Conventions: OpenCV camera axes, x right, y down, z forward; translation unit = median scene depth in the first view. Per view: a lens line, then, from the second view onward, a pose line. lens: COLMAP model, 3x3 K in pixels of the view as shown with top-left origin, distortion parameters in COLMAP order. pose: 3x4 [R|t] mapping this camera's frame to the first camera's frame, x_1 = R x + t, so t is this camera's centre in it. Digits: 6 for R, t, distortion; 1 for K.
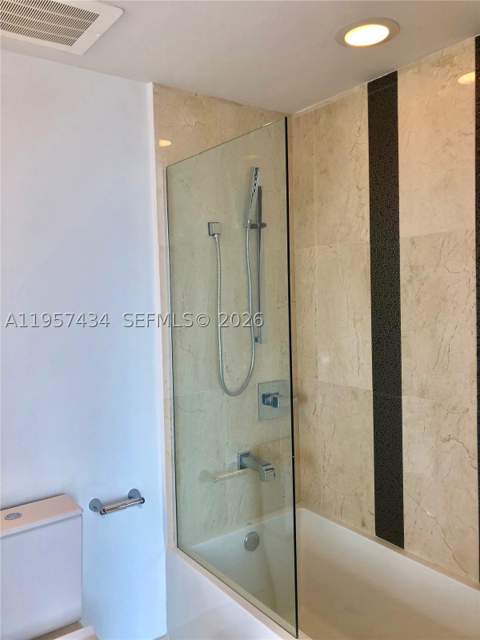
lens RADIAL K [[533.6, 0, 239.0], [0, 533.6, 316.4], [0, 0, 1]] dist [0.049421, -0.041064]
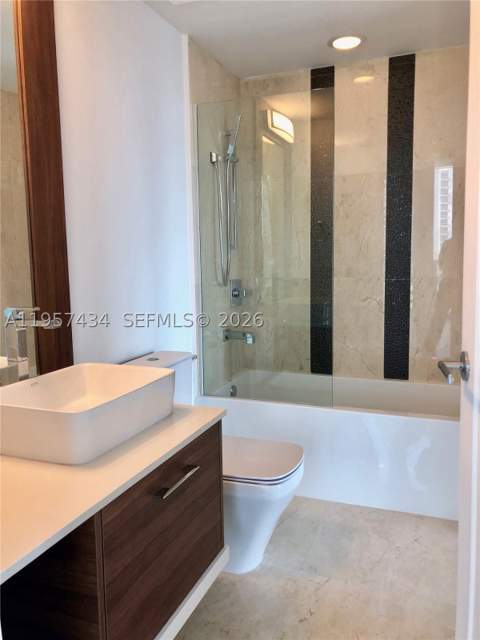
lens RADIAL K [[533.6, 0, 241.4], [0, 533.6, 322.1], [0, 0, 1]] dist [0.049421, -0.041064]
pose [[0.833531, -0.052268, 0.549994, -0.794991], [0.021150, 0.997804, 0.062772, 0.172024], [-0.552067, -0.040690, 0.832806, -0.170376]]
